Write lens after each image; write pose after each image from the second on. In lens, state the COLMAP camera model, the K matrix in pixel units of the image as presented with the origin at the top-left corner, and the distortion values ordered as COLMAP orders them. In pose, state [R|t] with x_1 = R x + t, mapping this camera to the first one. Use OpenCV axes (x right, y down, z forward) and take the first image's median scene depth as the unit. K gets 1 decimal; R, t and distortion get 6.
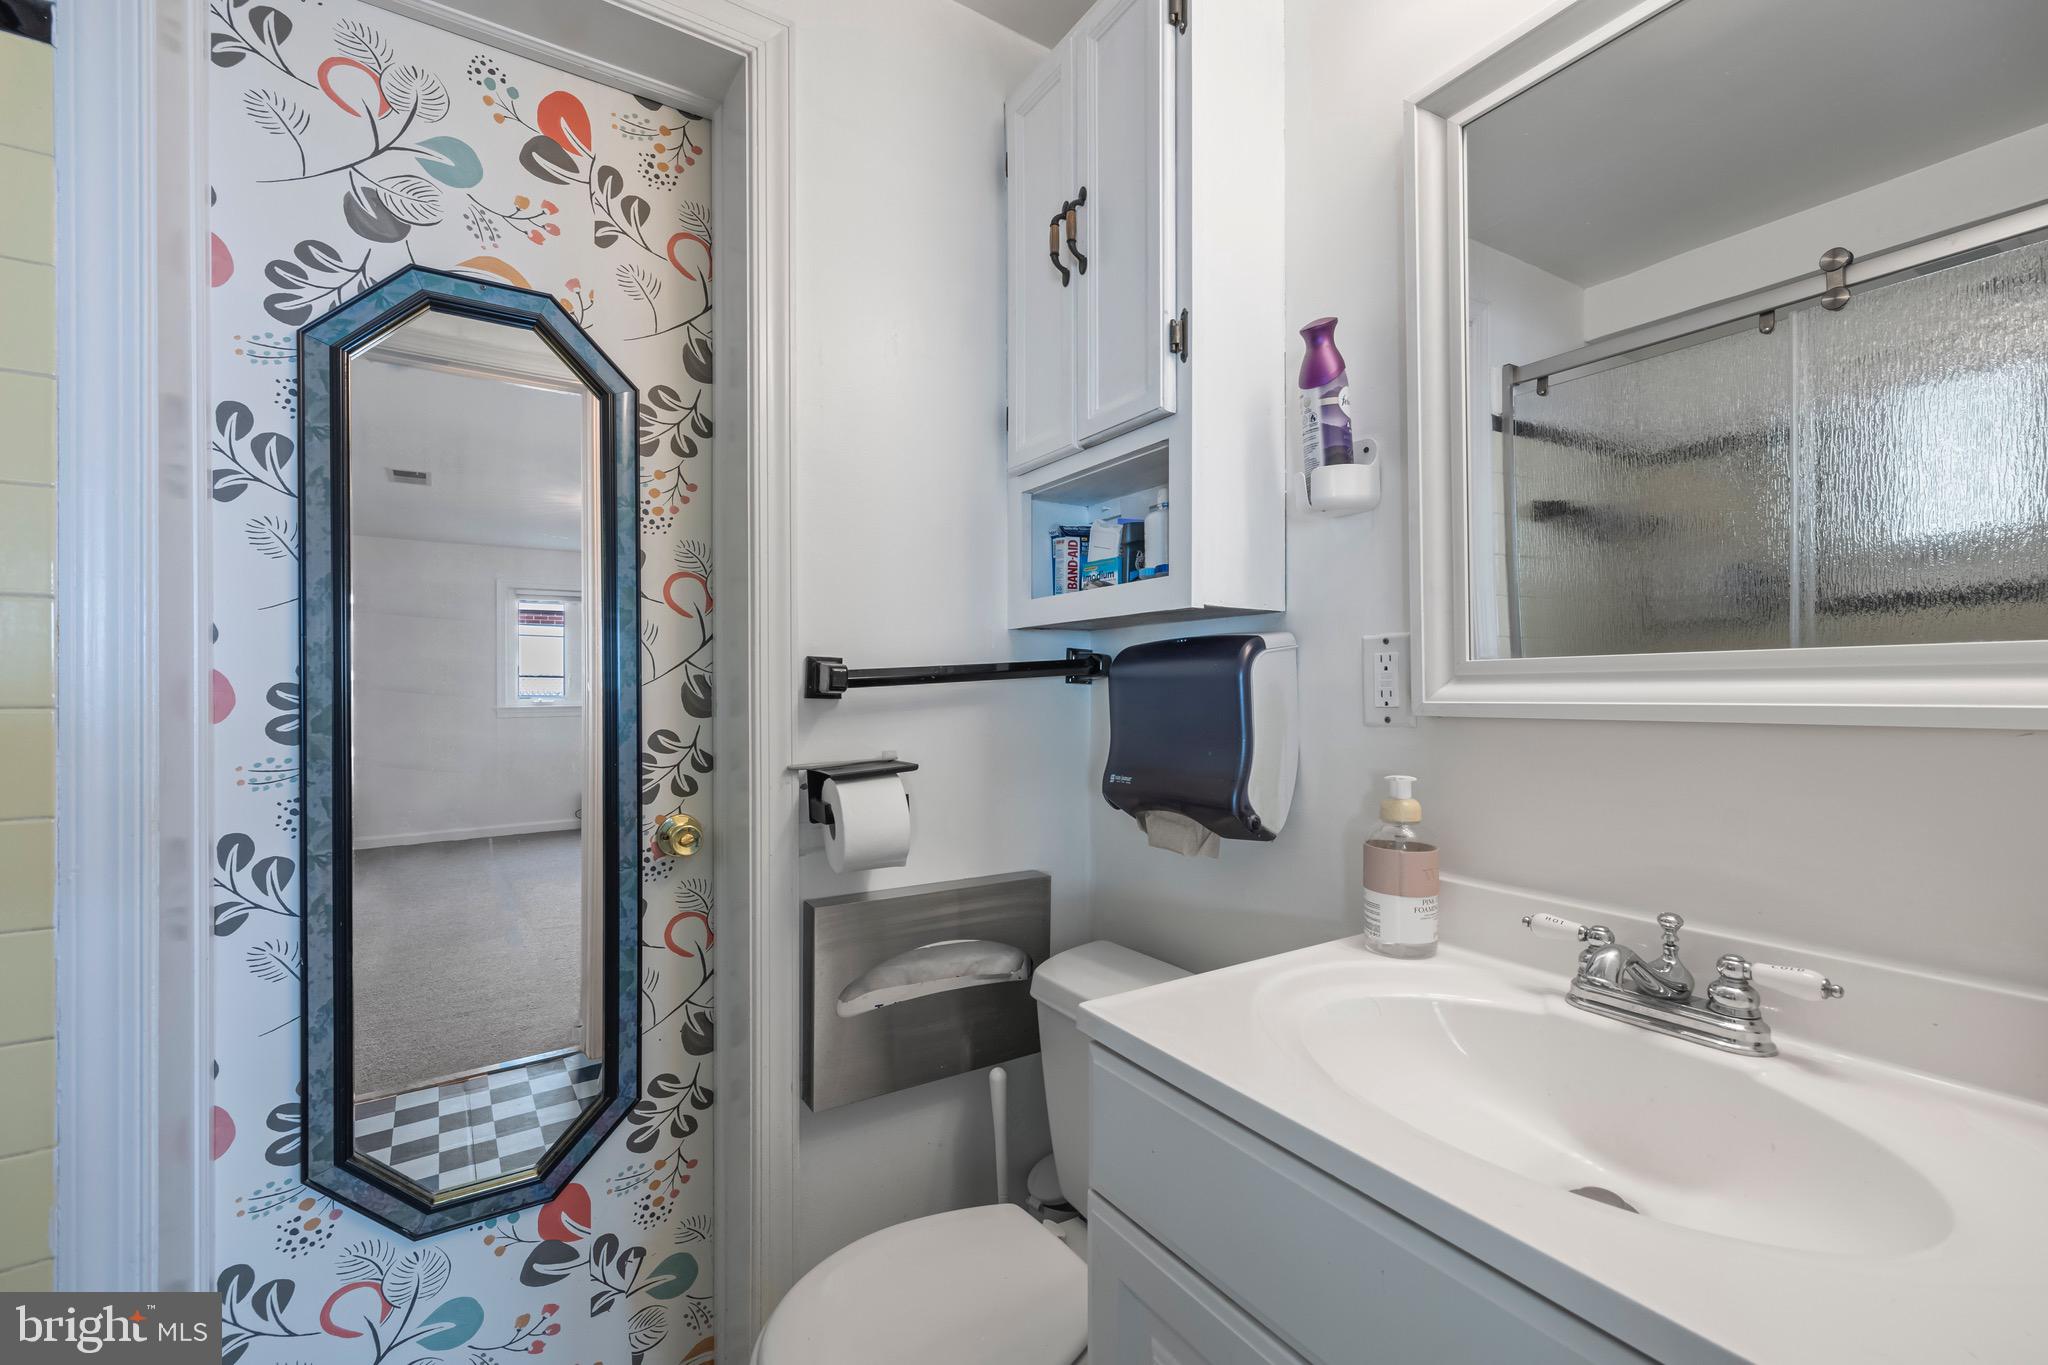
lens RADIAL K [[865.8, 0, 1024.5], [0, 865.8, 684.9], [0, 0, 1]] dist [0.002364, 0.000316]
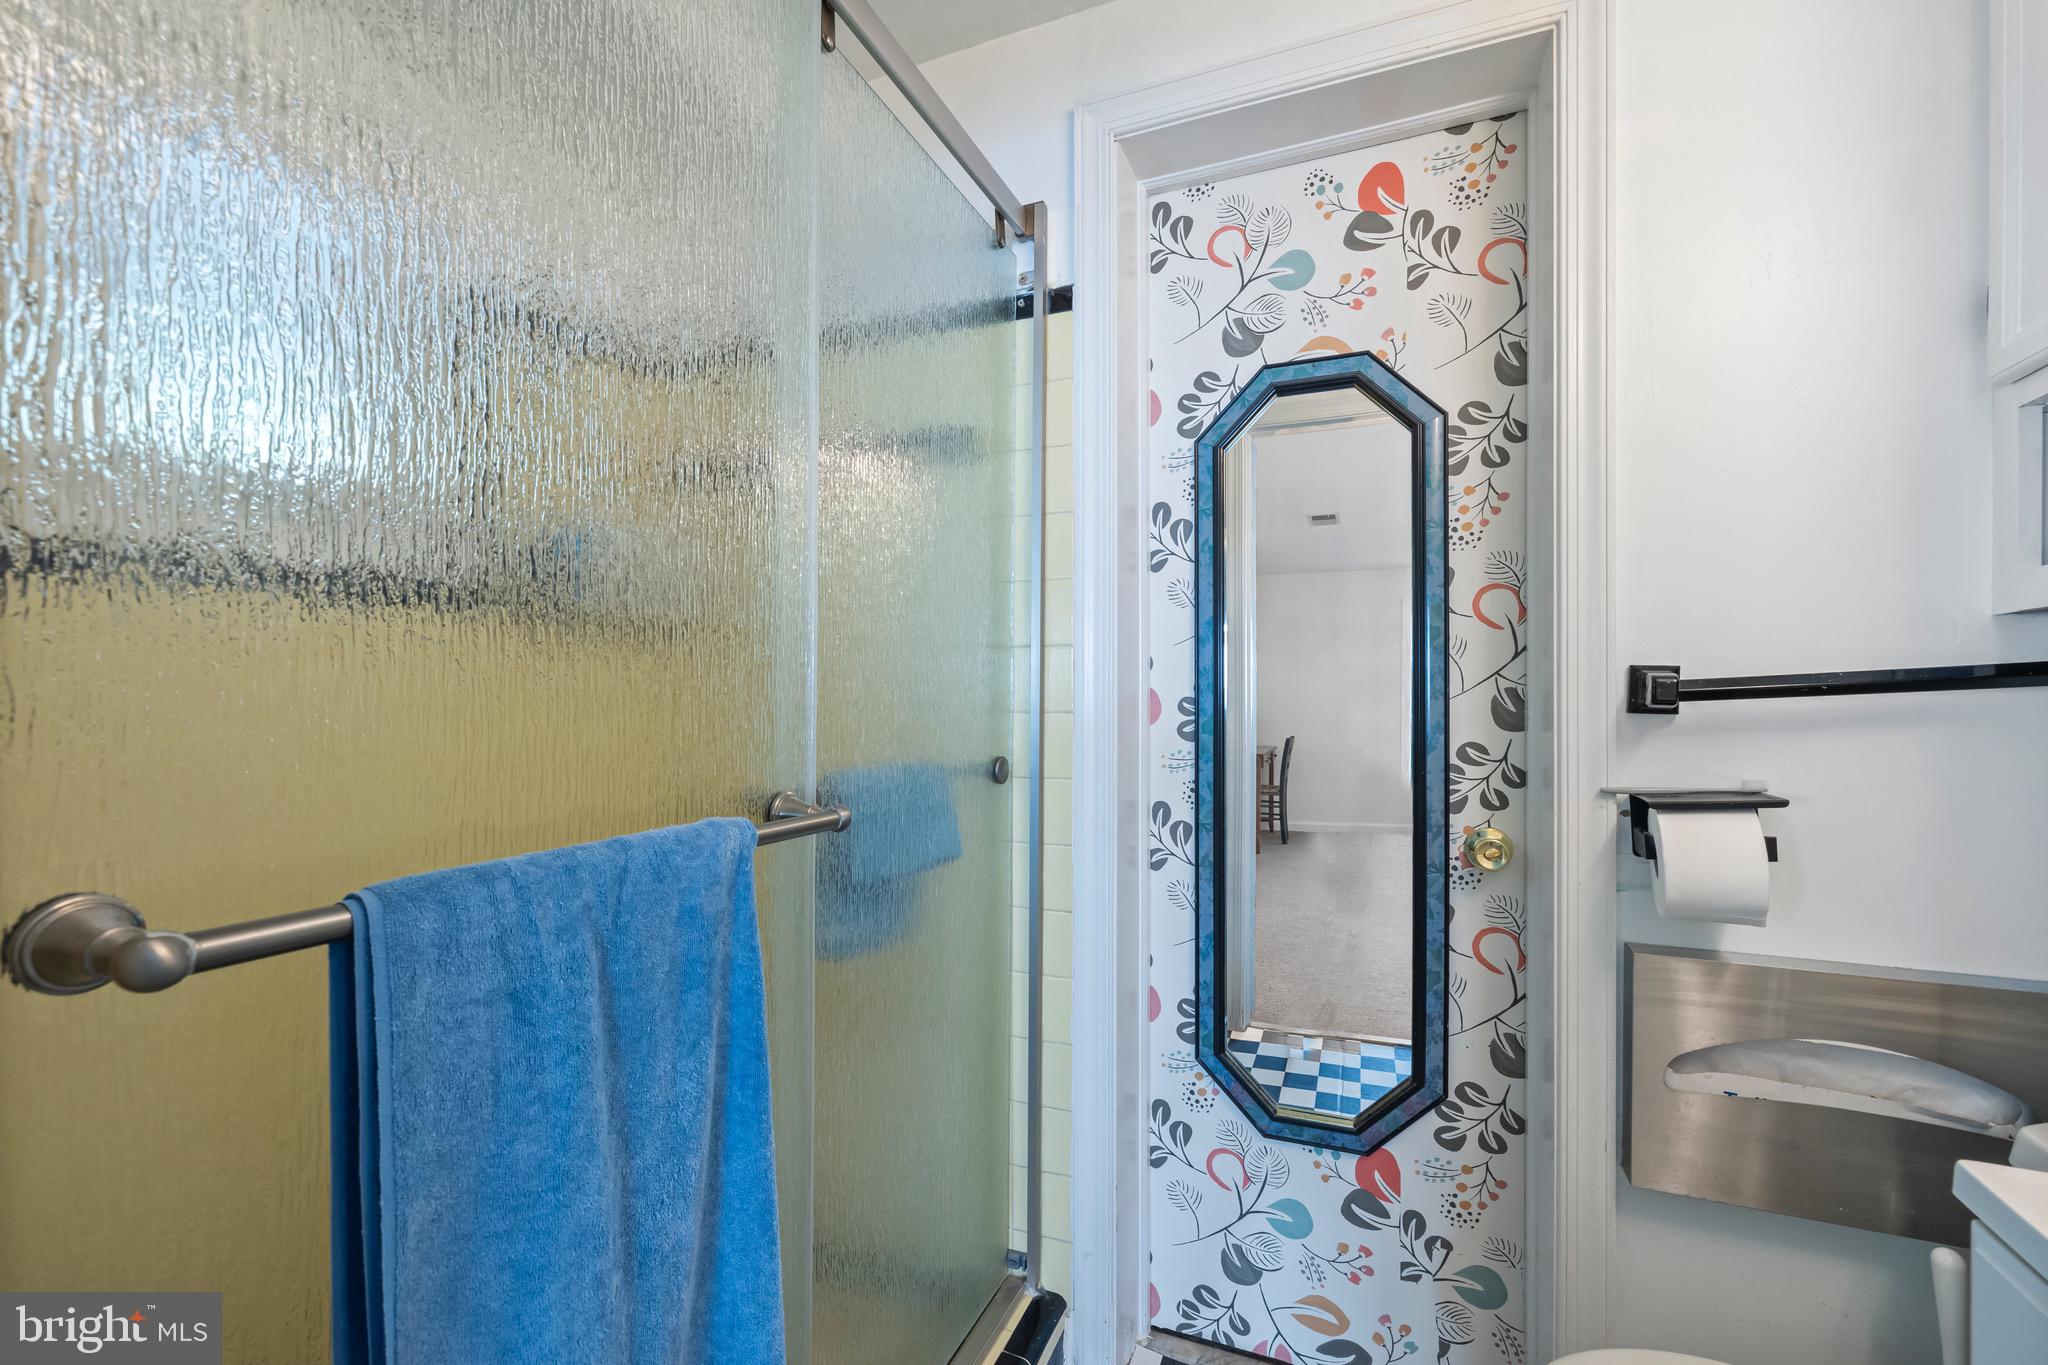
lens RADIAL K [[865.8, 0, 1024.9], [0, 865.8, 695.2], [0, 0, 1]] dist [0.002364, 0.000316]
pose [[0.568207, -0.002915, -0.822880, 0.124775], [0.002241, 0.999995, -0.001994, -0.002330], [0.822882, -0.000711, 0.568211, -0.004762]]
